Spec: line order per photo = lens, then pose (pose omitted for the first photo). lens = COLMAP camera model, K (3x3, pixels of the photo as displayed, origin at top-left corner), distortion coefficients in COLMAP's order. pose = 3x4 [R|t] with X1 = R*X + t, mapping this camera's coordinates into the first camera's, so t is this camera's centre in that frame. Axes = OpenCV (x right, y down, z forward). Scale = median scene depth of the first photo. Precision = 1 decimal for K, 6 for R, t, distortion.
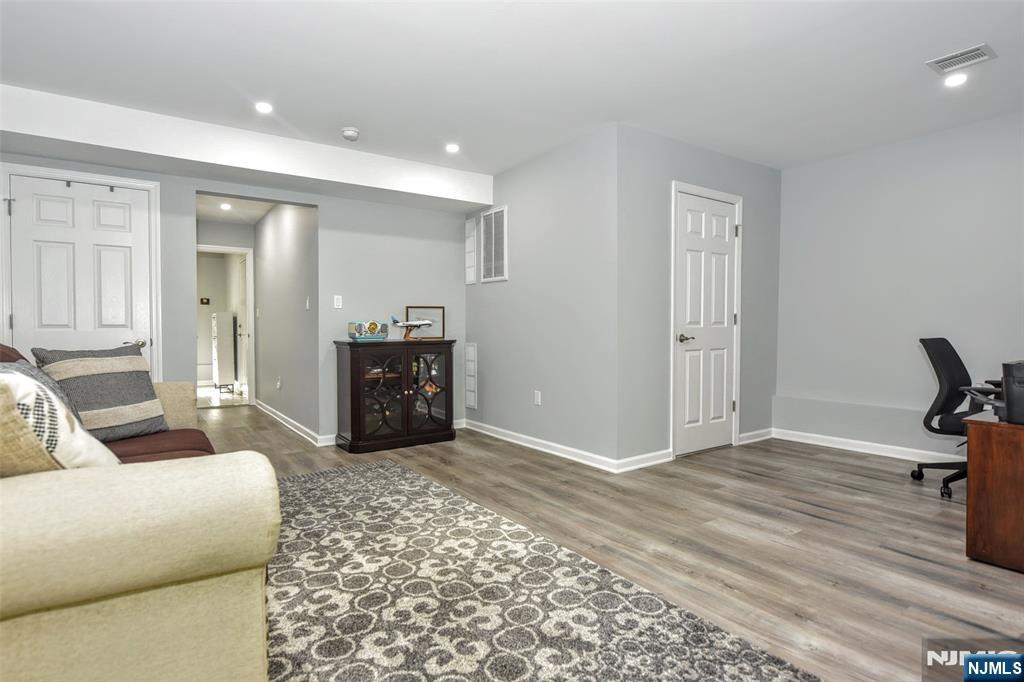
lens RADIAL K [[520.0, 0, 512.0], [0, 520.0, 341.0], [0, 0, 1]] dist [-0.001136, 0.000362]
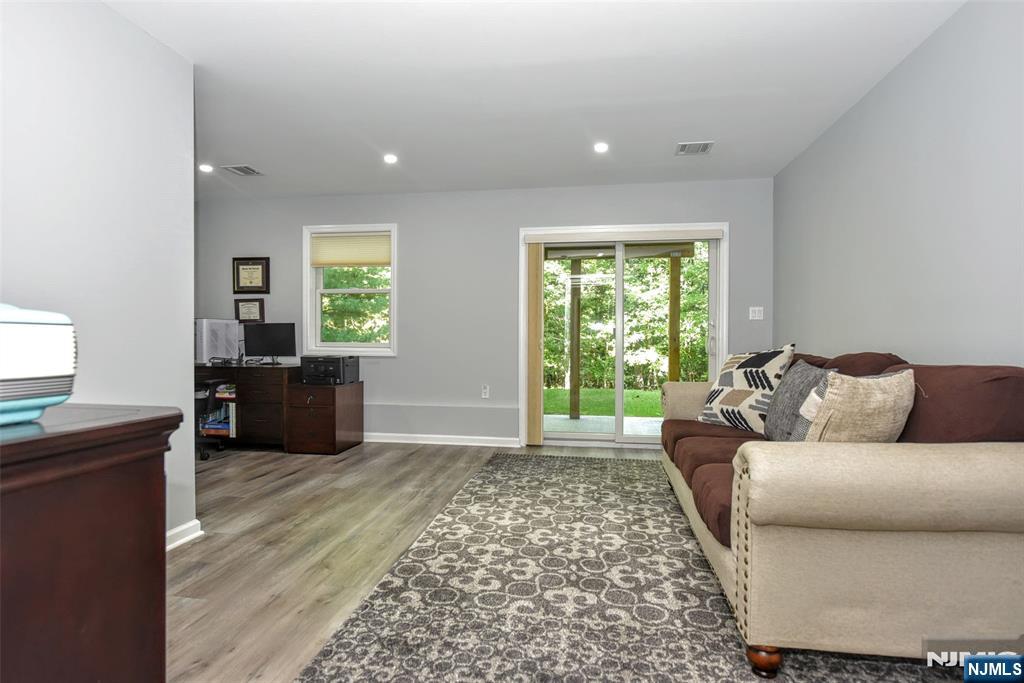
lens RADIAL K [[520.0, 0, 512.0], [0, 520.0, 341.5], [0, 0, 1]] dist [-0.001136, 0.000362]
pose [[-0.707359, -0.003413, 0.706846, -0.840706], [0.013860, 0.999729, 0.018697, -0.039354], [-0.706718, 0.023022, -0.707121, 1.580053]]
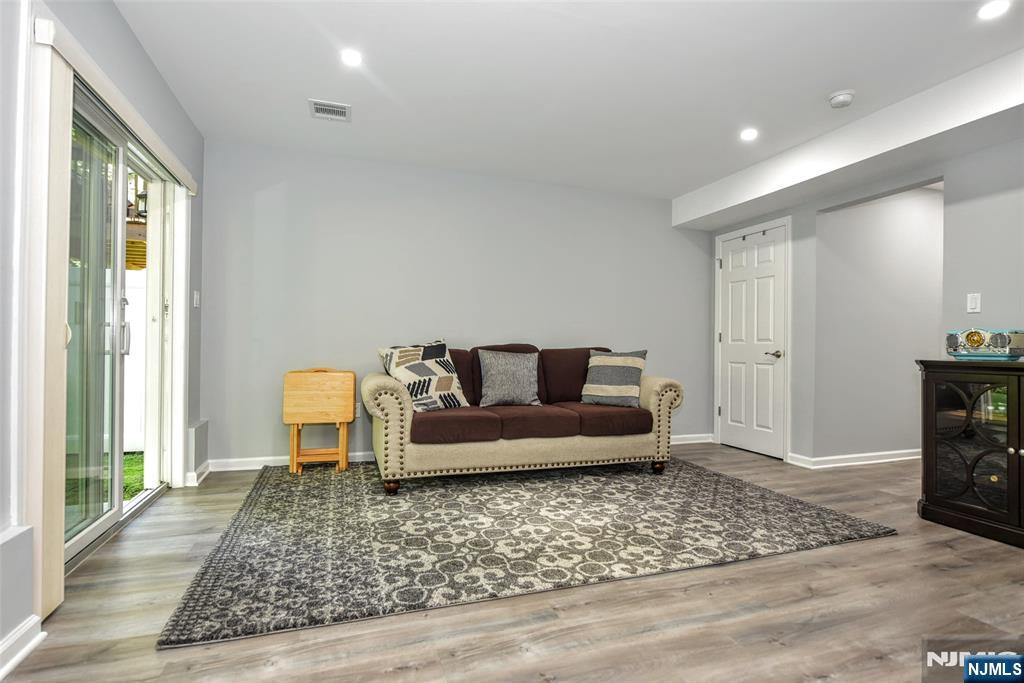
lens RADIAL K [[512.1, 0, 505.3], [0, 512.1, 340.5], [0, 0, 1]] dist [0.000438, 0.000197]
pose [[-0.292465, -0.010548, -0.956218, 0.803095], [-0.033063, 0.999453, -0.000912, -0.006002], [0.955704, 0.031349, -0.292654, 0.990766]]
